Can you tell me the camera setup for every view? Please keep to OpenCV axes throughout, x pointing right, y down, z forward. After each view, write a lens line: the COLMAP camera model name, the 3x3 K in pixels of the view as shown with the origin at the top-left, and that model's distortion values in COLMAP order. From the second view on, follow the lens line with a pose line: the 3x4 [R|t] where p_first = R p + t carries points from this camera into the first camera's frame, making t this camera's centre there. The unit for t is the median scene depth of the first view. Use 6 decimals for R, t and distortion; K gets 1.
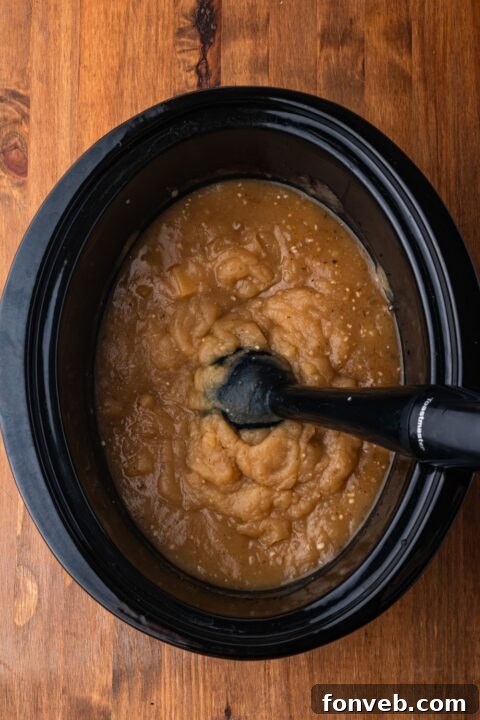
lens RADIAL K [[2368.7, 0, 239.1], [0, 2368.7, 236.8], [0, 0, 1]] dist [0.125774, -0.548928]
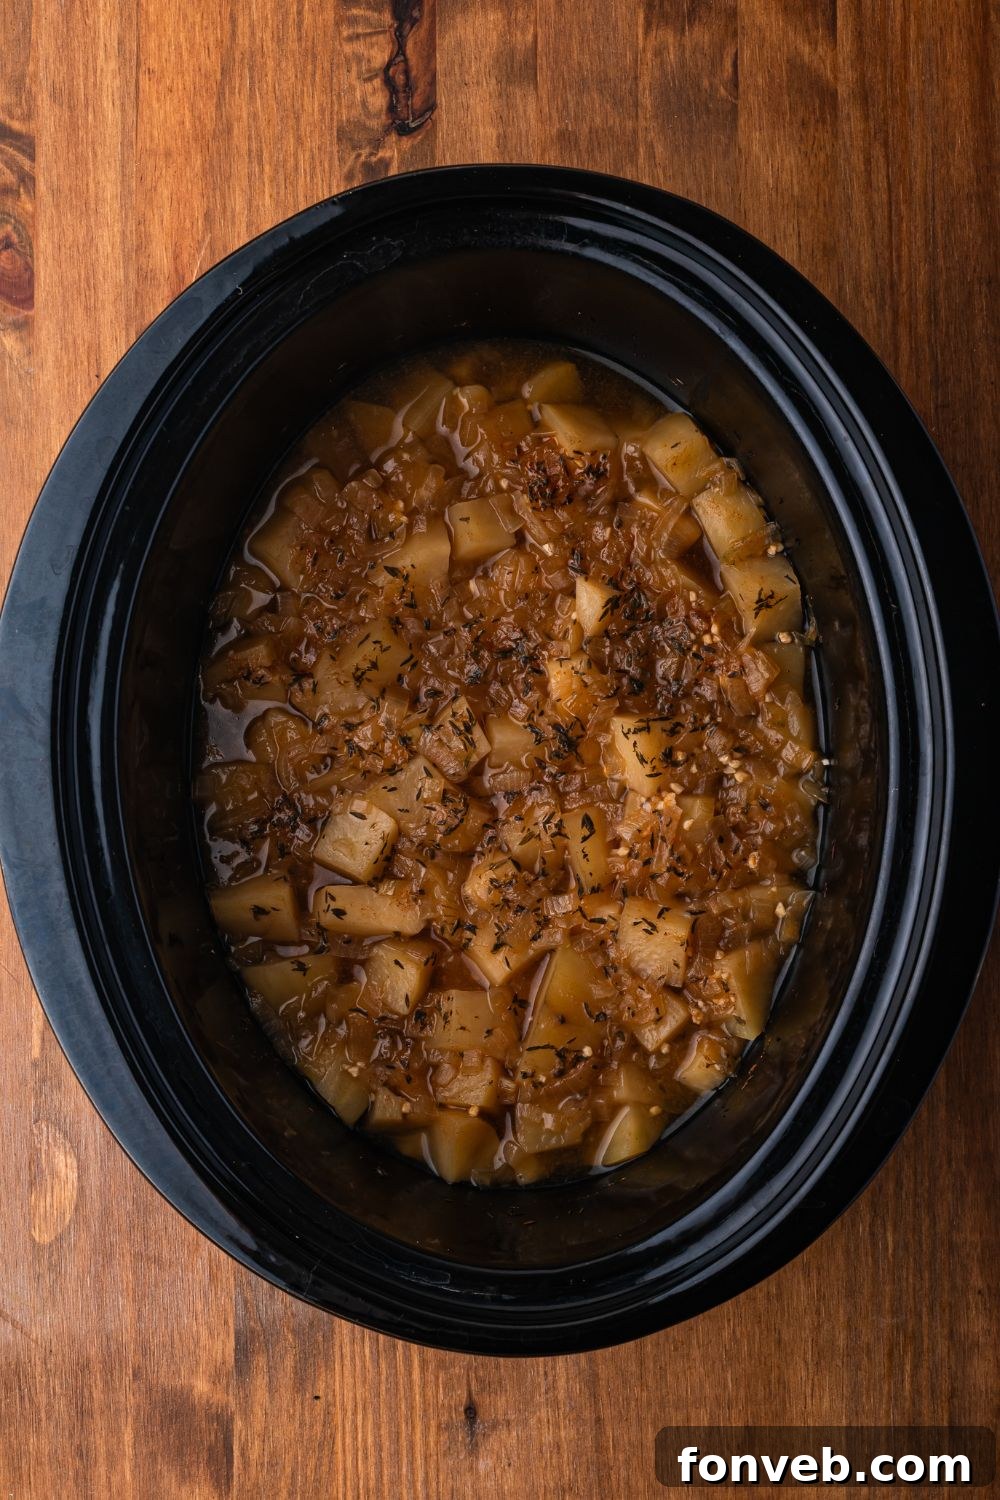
lens RADIAL K [[4934.7, 0, 498.2], [0, 4934.7, 493.3], [0, 0, 1]] dist [0.125774, -0.548928]
pose [[0.999448, -0.012259, 0.030863, -0.027132], [0.008106, 0.991313, 0.131277, -0.118640], [-0.032204, -0.130954, 0.990865, 0.005835]]
